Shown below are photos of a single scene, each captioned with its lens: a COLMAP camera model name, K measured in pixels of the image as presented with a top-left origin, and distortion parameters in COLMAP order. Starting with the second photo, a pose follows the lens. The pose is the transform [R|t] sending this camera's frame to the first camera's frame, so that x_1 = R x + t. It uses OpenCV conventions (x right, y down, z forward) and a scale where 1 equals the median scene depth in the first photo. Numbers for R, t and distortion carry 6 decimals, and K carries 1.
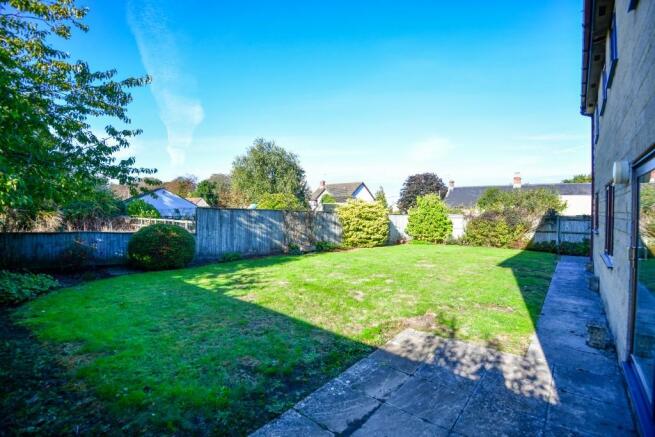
lens RADIAL K [[293.1, 0, 327.5], [0, 293.1, 218.5], [0, 0, 1]] dist [-0.002239, -0.000385]
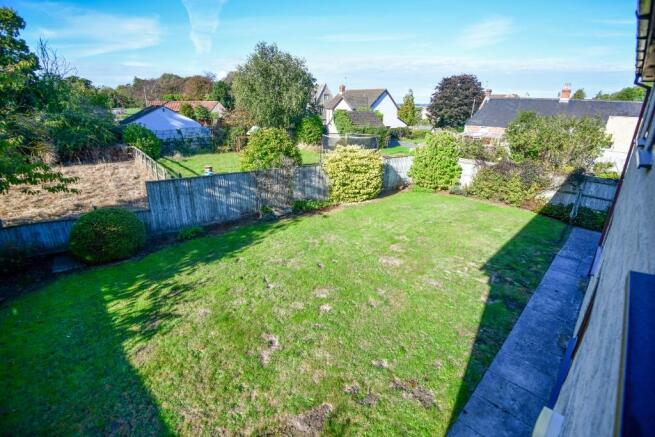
lens RADIAL K [[293.1, 0, 327.5], [0, 293.1, 218.5], [0, 0, 1]] dist [-0.002239, -0.000385]
pose [[0.996113, 0.034507, -0.081038, 0.121222], [-0.006827, 0.947542, 0.319558, -0.142606], [0.087814, -0.317762, 0.944095, 0.107853]]
